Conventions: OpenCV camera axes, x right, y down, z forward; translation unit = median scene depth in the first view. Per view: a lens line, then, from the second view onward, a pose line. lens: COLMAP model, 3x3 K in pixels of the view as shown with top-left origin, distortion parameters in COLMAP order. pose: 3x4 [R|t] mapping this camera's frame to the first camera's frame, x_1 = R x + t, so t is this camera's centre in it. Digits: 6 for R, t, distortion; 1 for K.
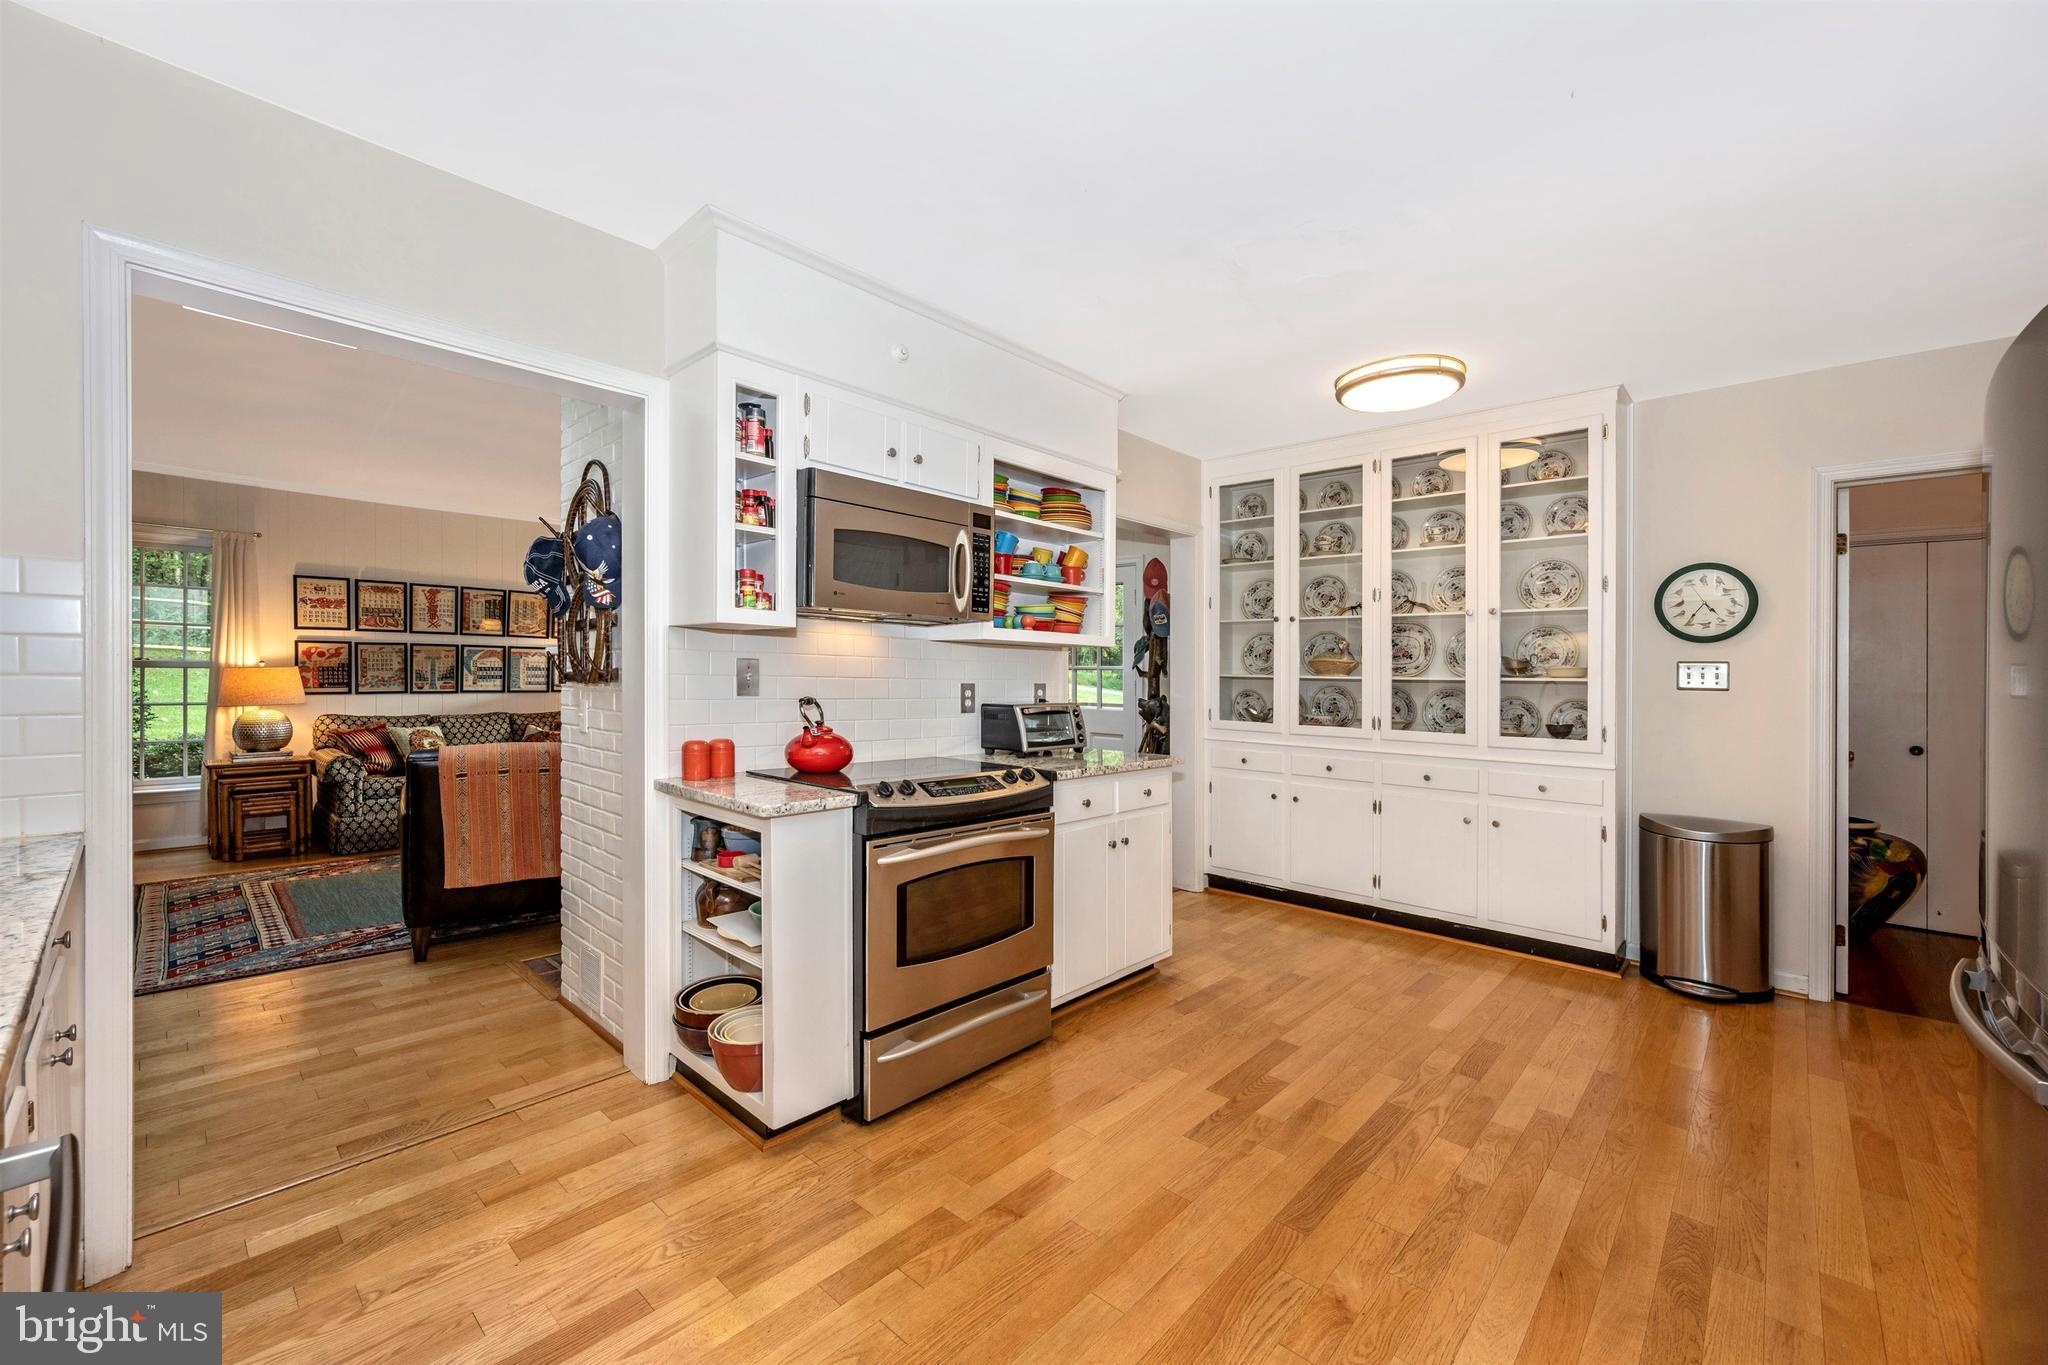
lens RADIAL K [[823.1, 0, 1022.4], [0, 823.1, 692.5], [0, 0, 1]] dist [-0.001475, 0.000020]
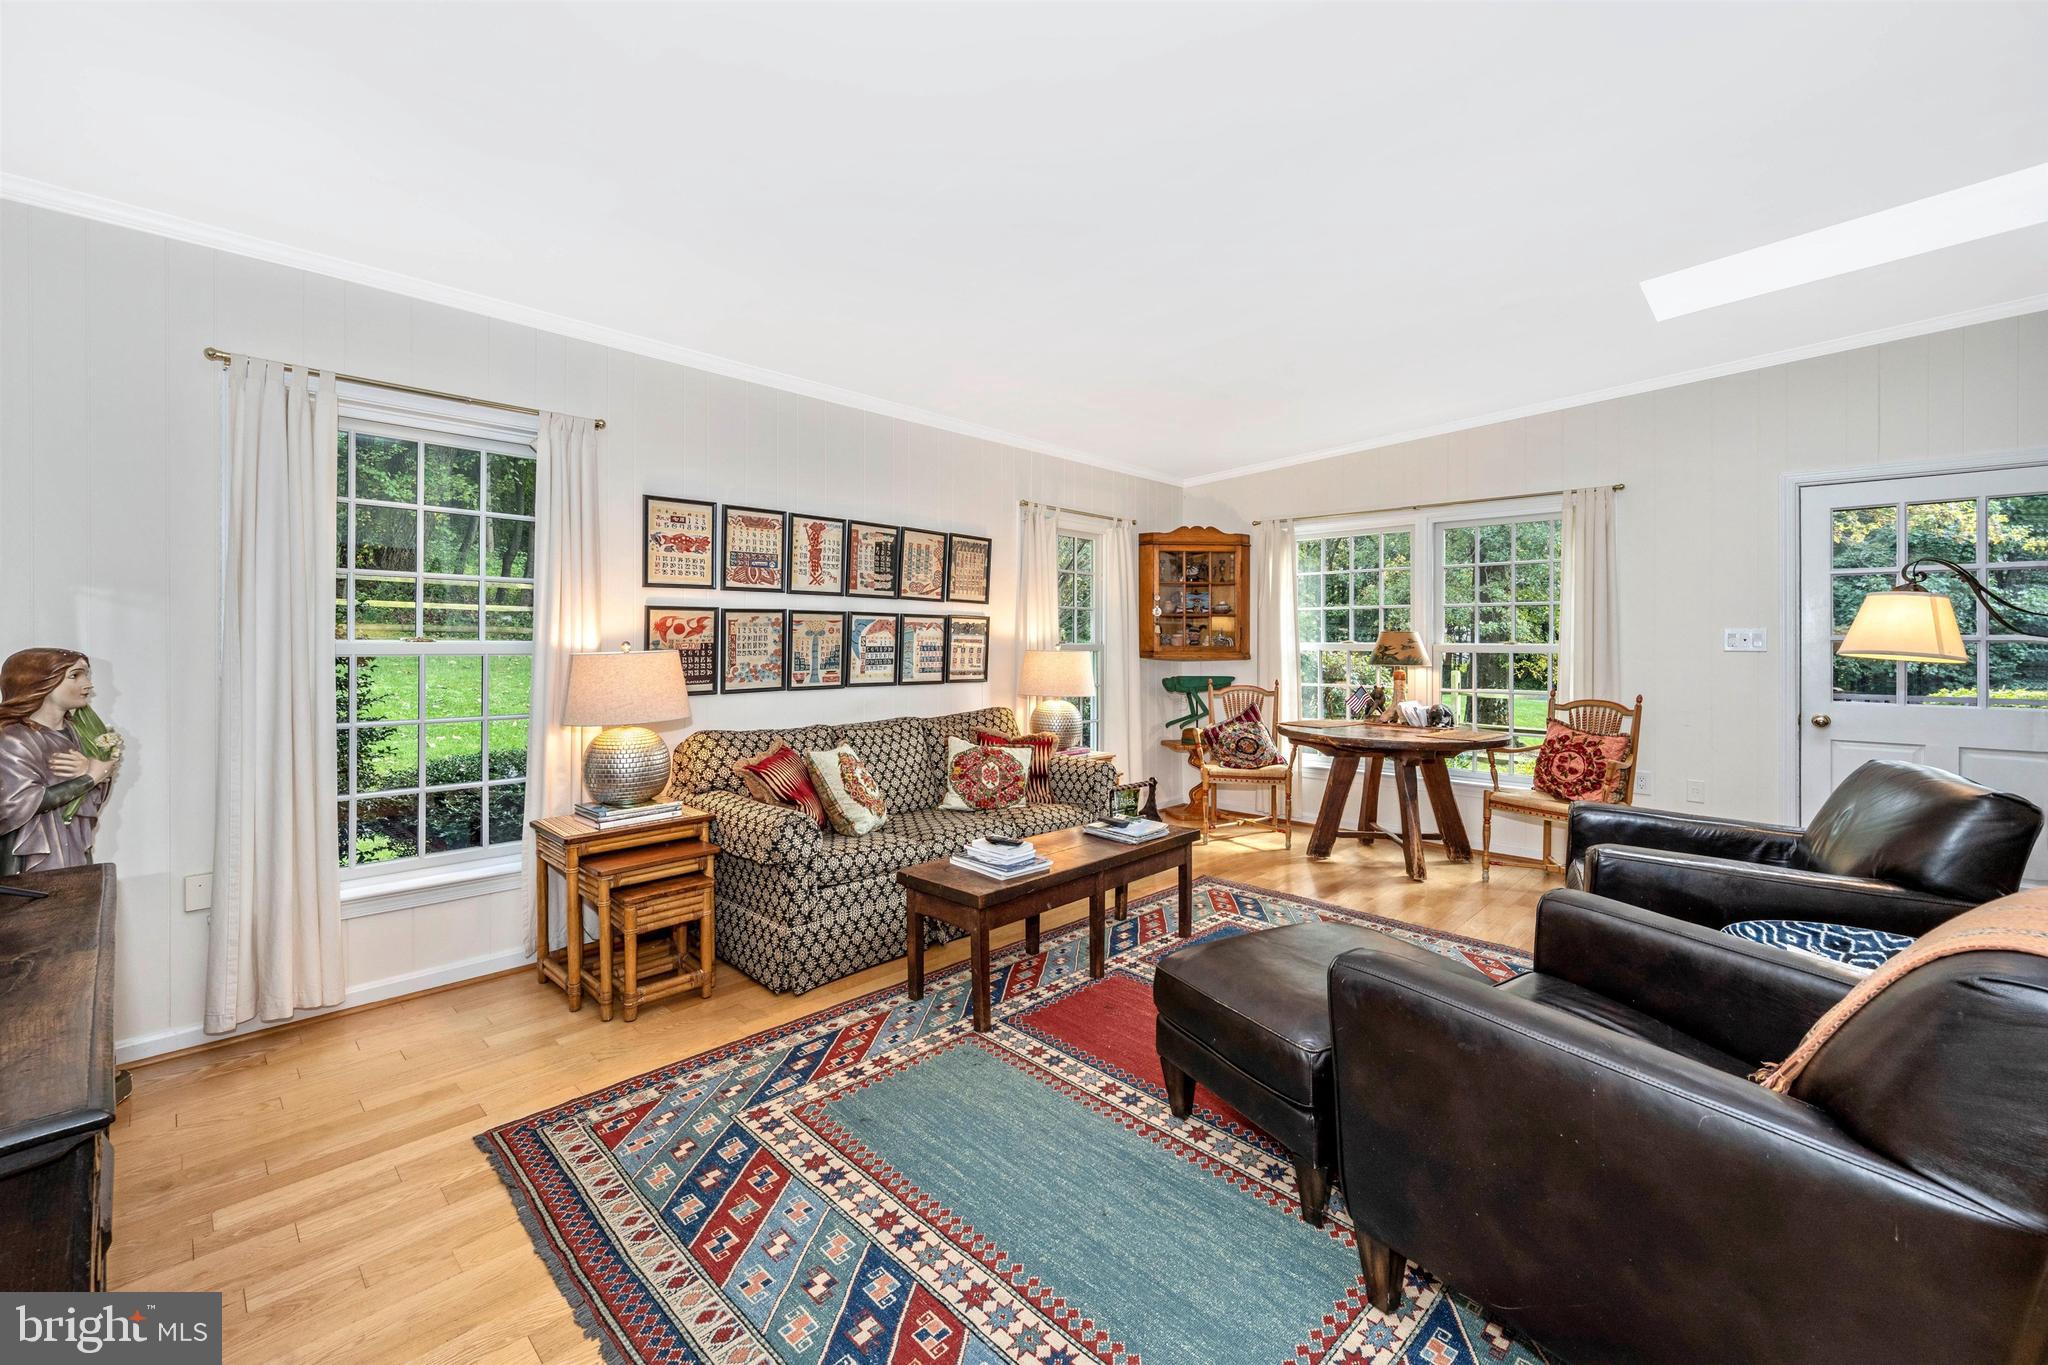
lens RADIAL K [[823.1, 0, 1027.1], [0, 823.1, 664.5], [0, 0, 1]] dist [-0.001475, 0.000020]
pose [[0.999391, -0.013640, -0.032116, -0.568618], [0.013668, 0.999906, 0.000639, -0.017315], [0.032104, -0.001077, 0.999484, 0.400890]]
